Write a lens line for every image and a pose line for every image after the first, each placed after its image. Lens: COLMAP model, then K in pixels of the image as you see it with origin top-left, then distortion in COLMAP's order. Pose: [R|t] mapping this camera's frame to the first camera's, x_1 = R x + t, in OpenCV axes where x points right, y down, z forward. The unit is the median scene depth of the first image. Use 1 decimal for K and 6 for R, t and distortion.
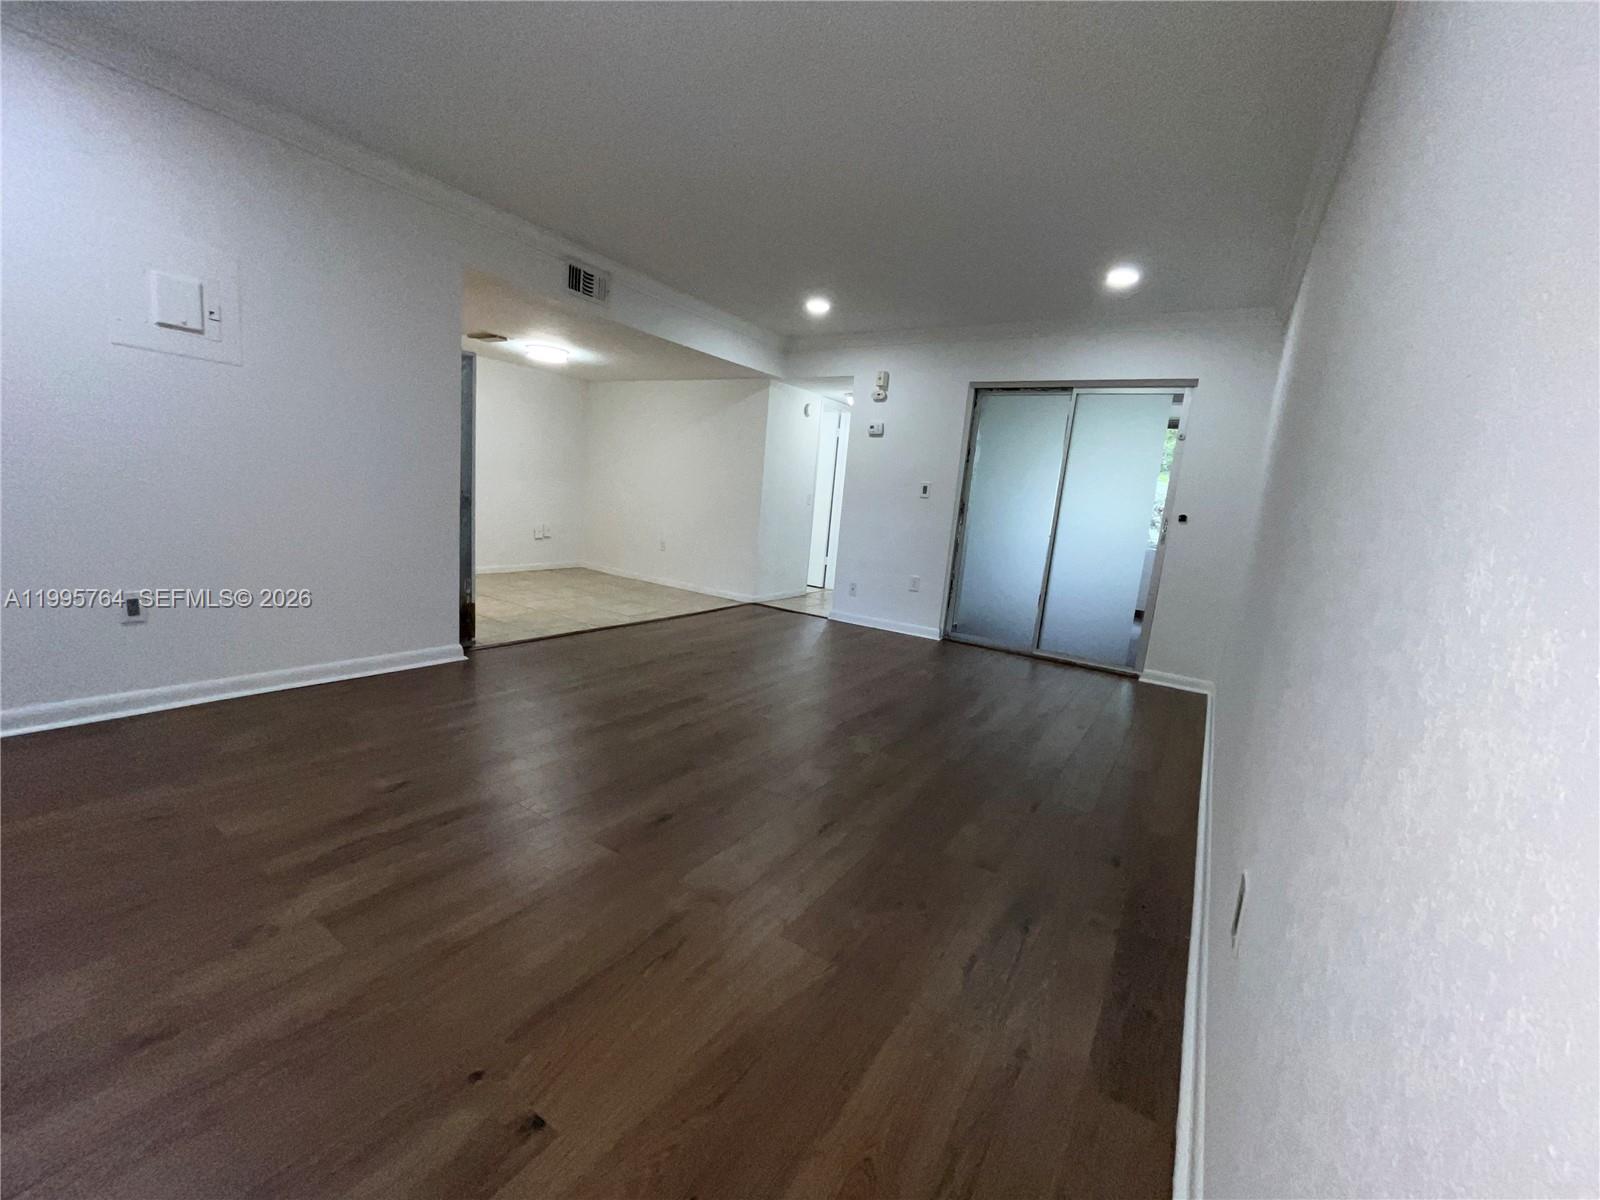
lens RADIAL K [[647.7, 0, 796.5], [0, 647.7, 600.4], [0, 0, 1]] dist [-0.001489, -0.000708]
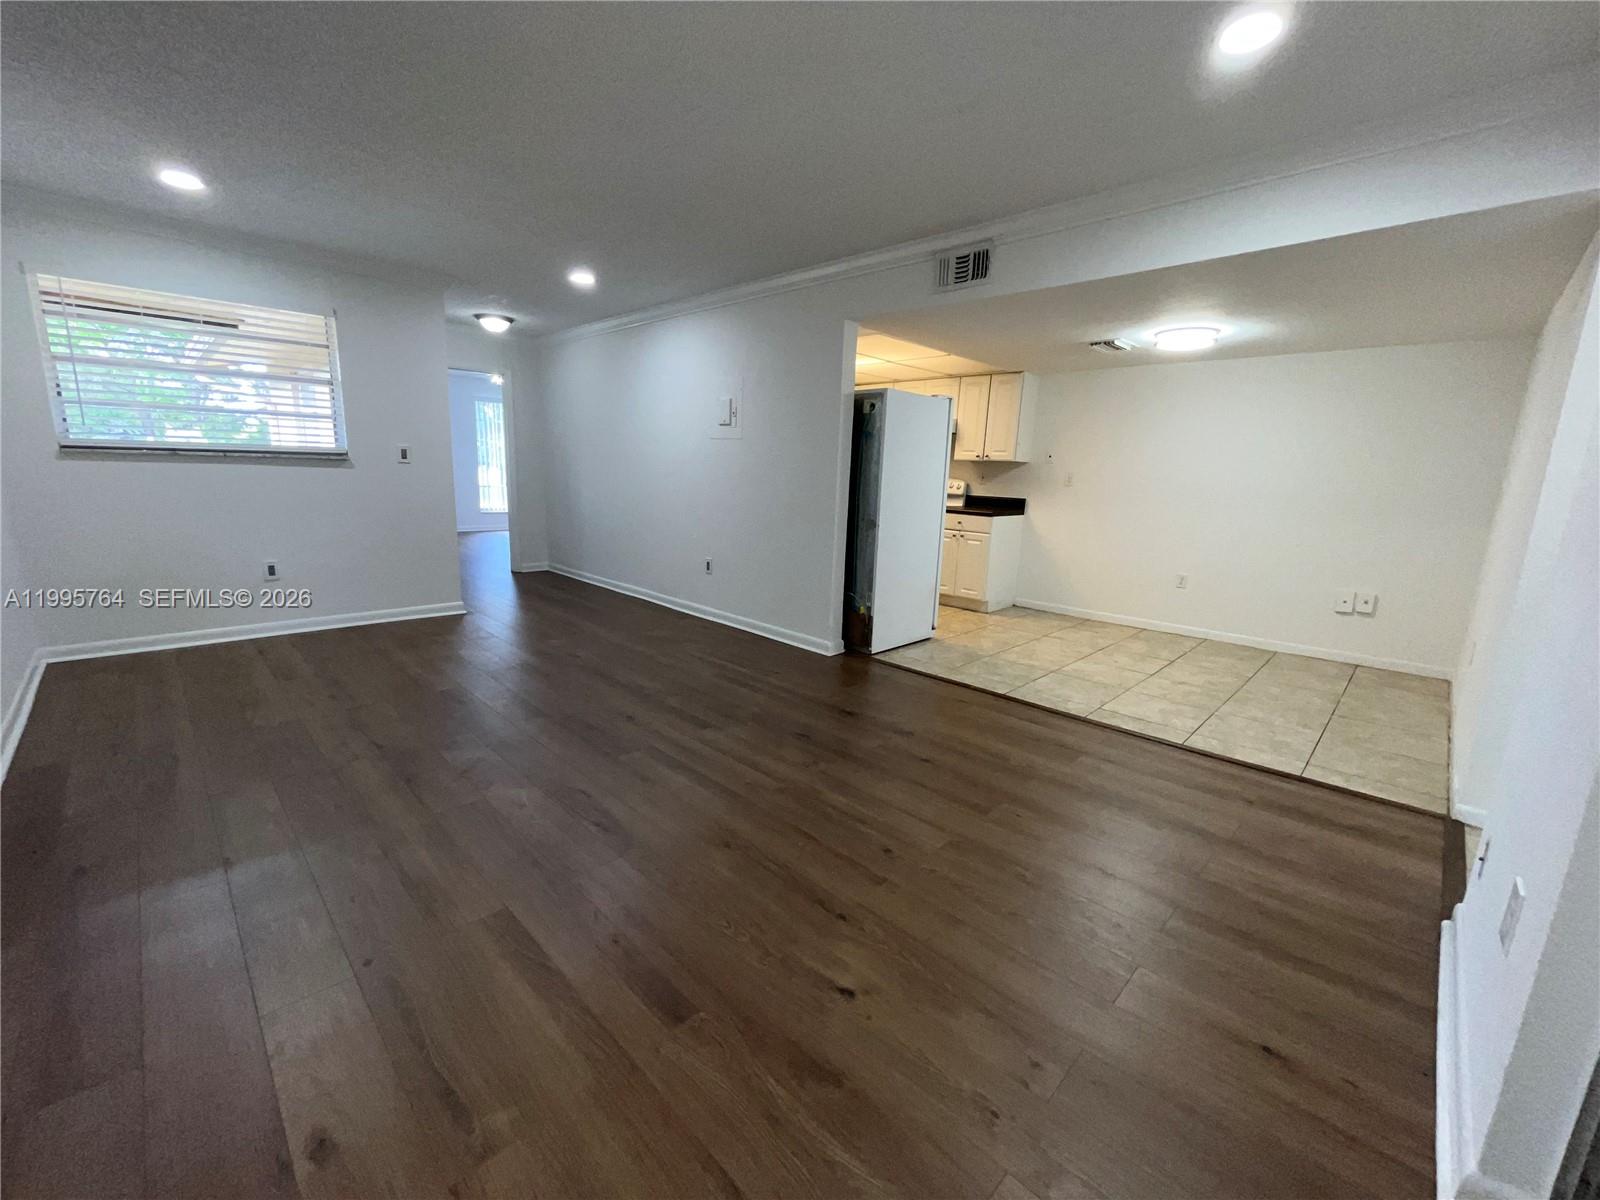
lens RADIAL K [[647.7, 0, 796.5], [0, 647.7, 600.4], [0, 0, 1]] dist [-0.001489, -0.000708]
pose [[-0.201673, 0.098084, -0.974529, 0.532749], [-0.213279, 0.966700, 0.141433, -0.133995], [0.955950, 0.236370, -0.174038, 0.956230]]
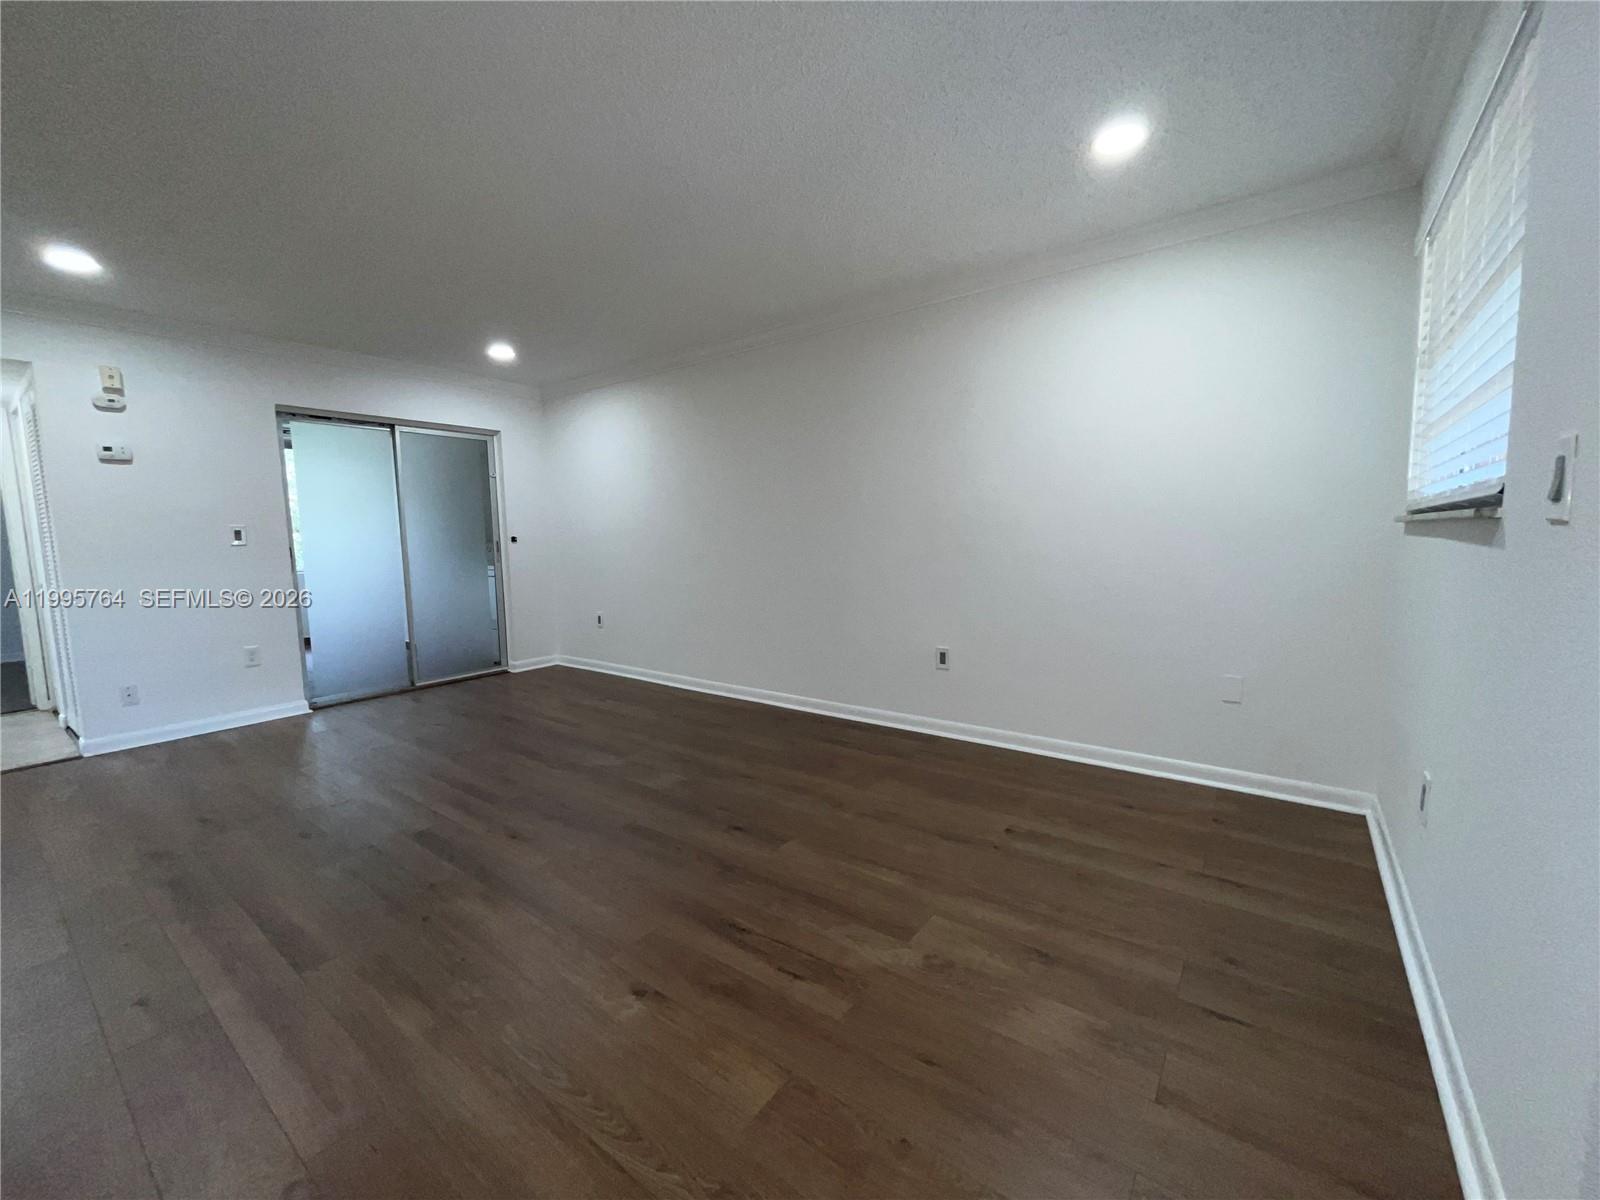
lens RADIAL K [[649.3, 0, 795.5], [0, 649.3, 601.3], [0, 0, 1]] dist [-0.002676, -0.000221]
pose [[0.067746, -0.192241, 0.979007, -0.632506], [0.188750, 0.966011, 0.176627, -0.126859], [-0.979686, 0.172821, 0.101729, 0.340854]]
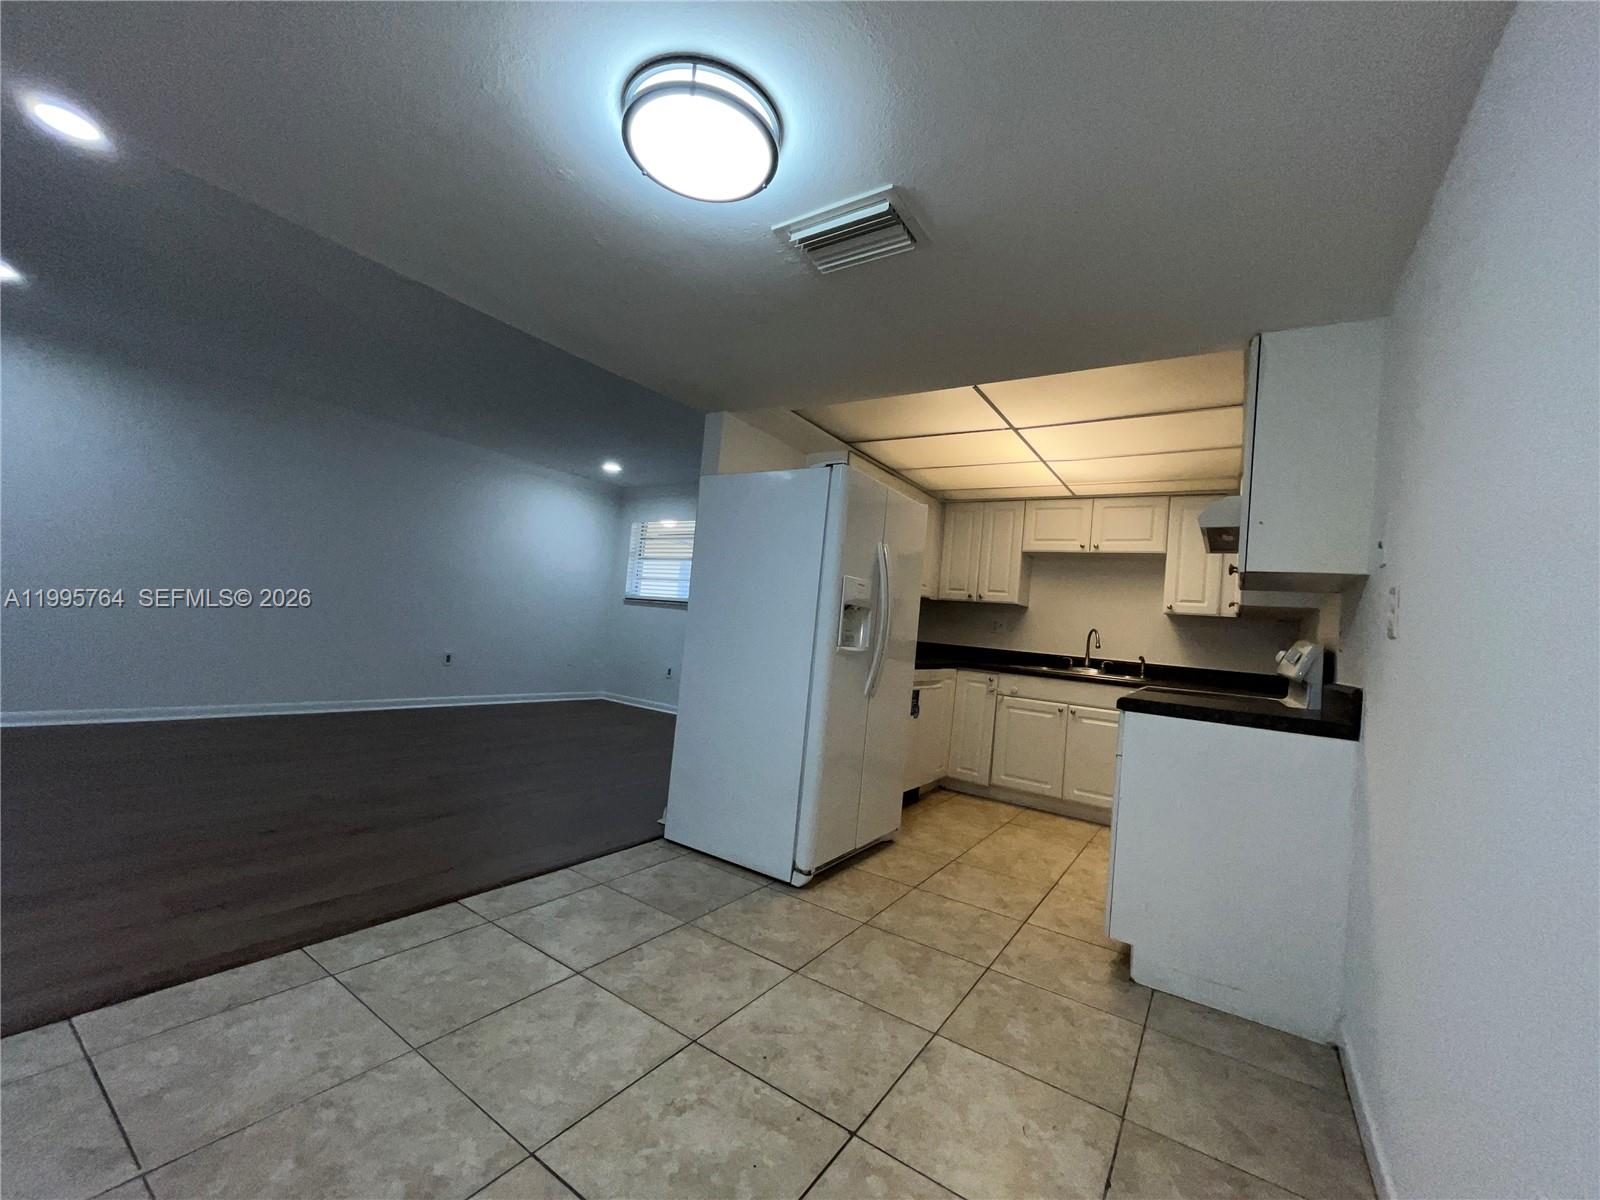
lens RADIAL K [[647.7, 0, 796.5], [0, 647.7, 600.4], [0, 0, 1]] dist [-0.001489, -0.000708]
pose [[-0.983346, -0.180043, 0.024807, -0.563138], [-0.175617, 0.976446, 0.125346, -0.297192], [-0.046790, 0.118902, -0.991803, 1.560986]]
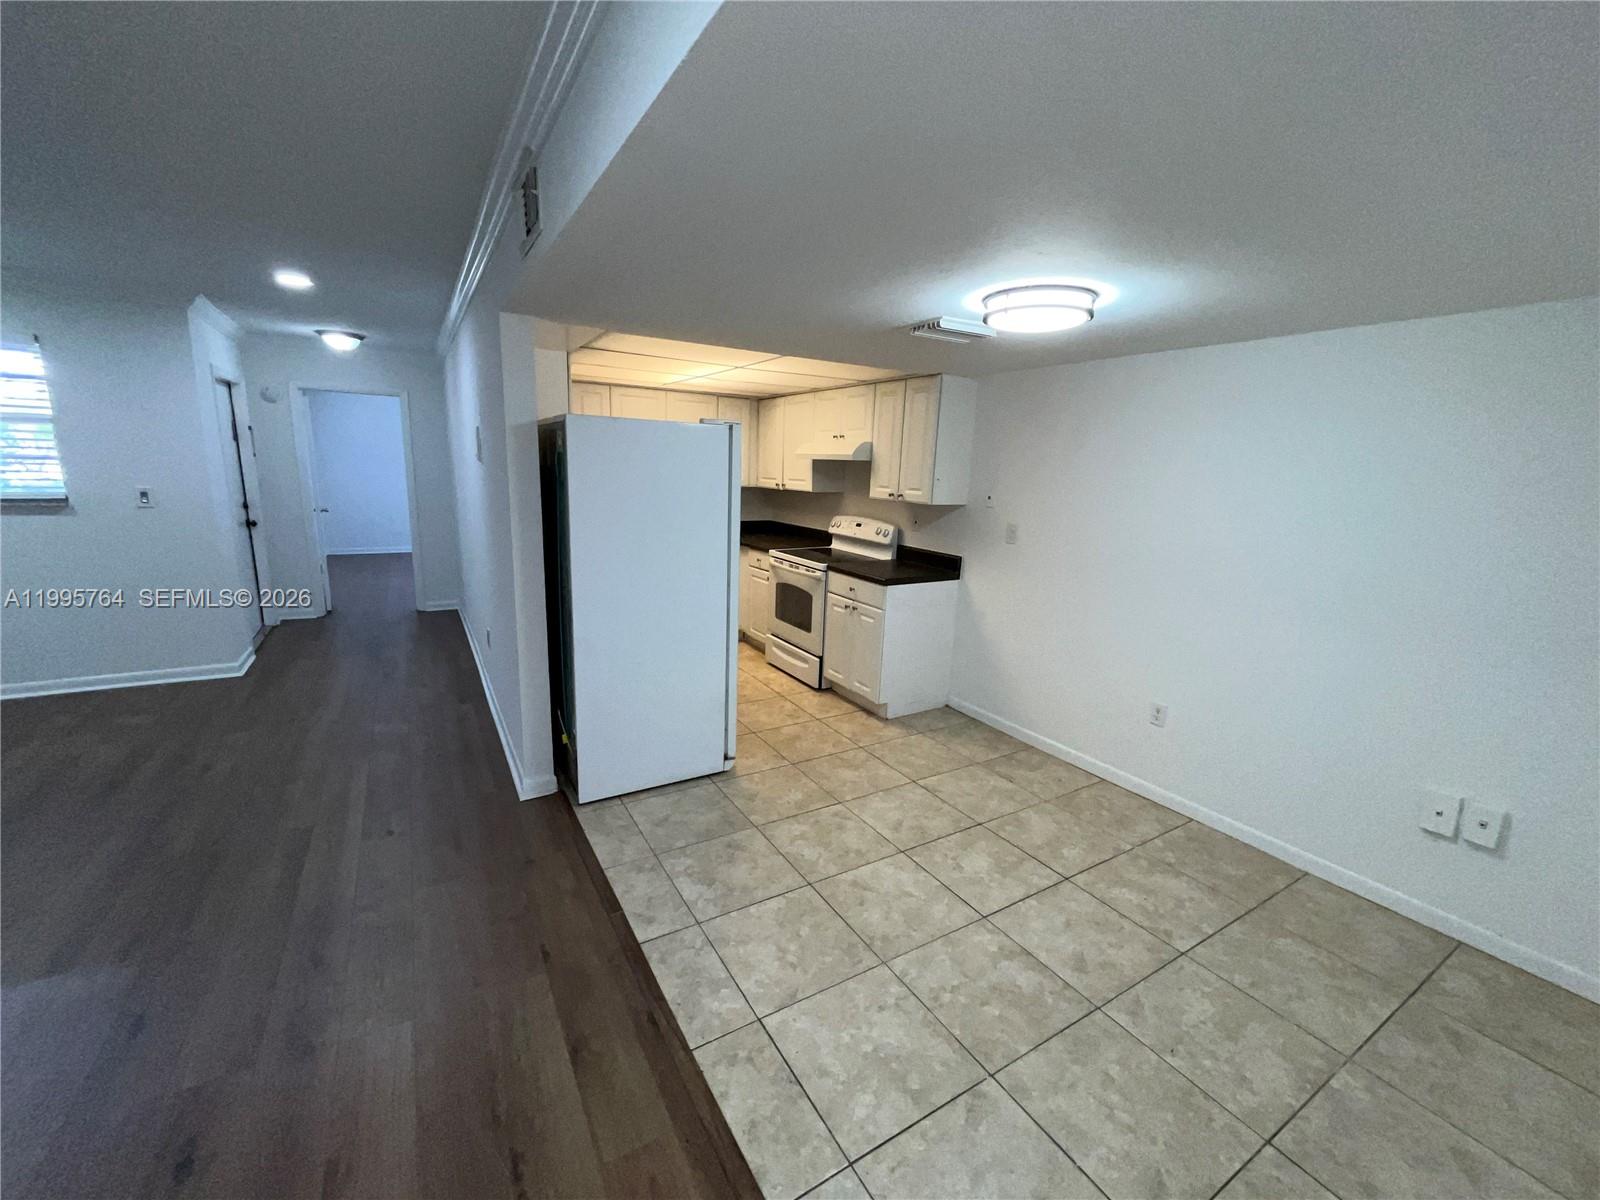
lens RADIAL K [[647.7, 0, 796.5], [0, 647.7, 600.4], [0, 0, 1]] dist [-0.001489, -0.000708]
pose [[-0.440220, 0.078699, -0.894434, 0.033035], [-0.219565, 0.956474, 0.192222, -0.319982], [0.870630, 0.281007, -0.403780, 1.321848]]
